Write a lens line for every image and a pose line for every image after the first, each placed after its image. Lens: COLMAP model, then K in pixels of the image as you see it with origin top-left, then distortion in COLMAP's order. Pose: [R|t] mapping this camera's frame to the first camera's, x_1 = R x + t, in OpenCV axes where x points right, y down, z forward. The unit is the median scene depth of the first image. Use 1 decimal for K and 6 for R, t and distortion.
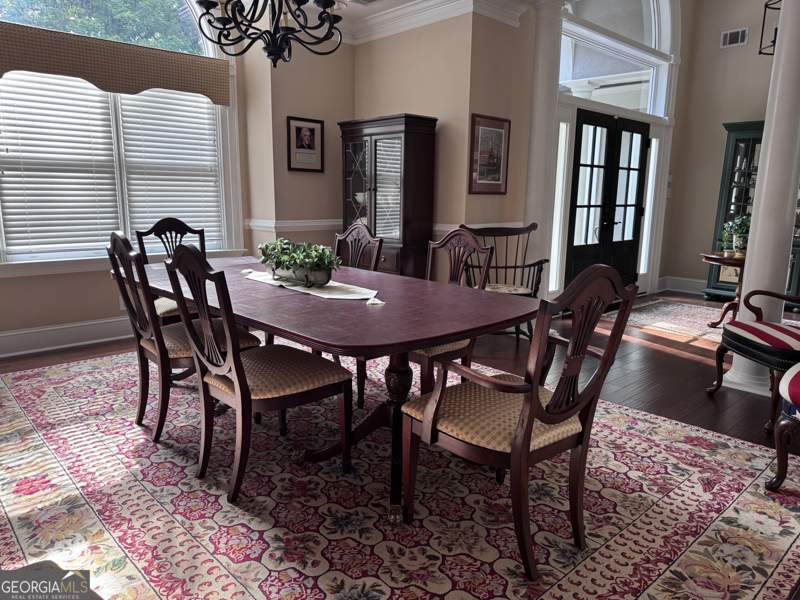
lens RADIAL K [[572.9, 0, 400.0], [0, 572.9, 300.0], [0, 0, 1]] dist [-0.000683, -0.004712]
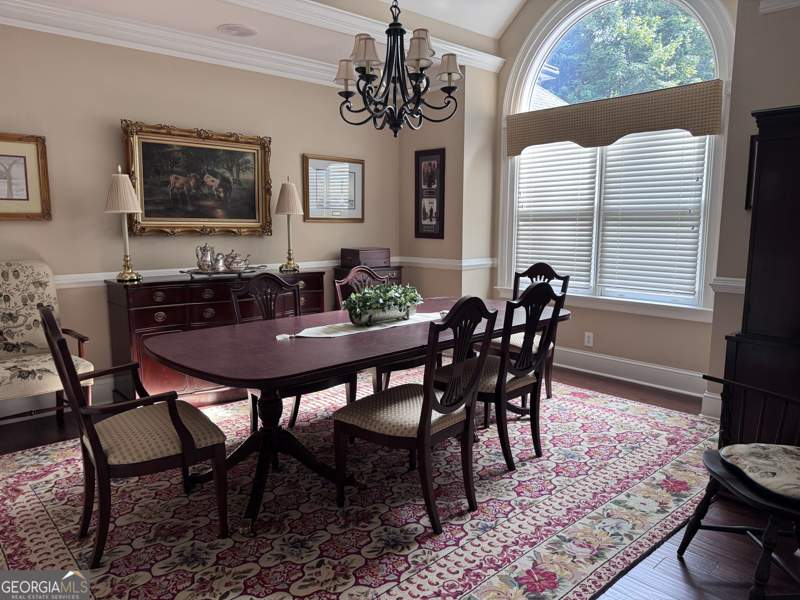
lens RADIAL K [[572.9, 0, 400.0], [0, 572.9, 300.0], [0, 0, 1]] dist [-0.000683, -0.004712]
pose [[-0.012019, 0.122584, -0.992385, 0.626380], [-0.181216, 0.975756, 0.122724, -0.147371], [0.983370, 0.181311, 0.010486, 0.684909]]
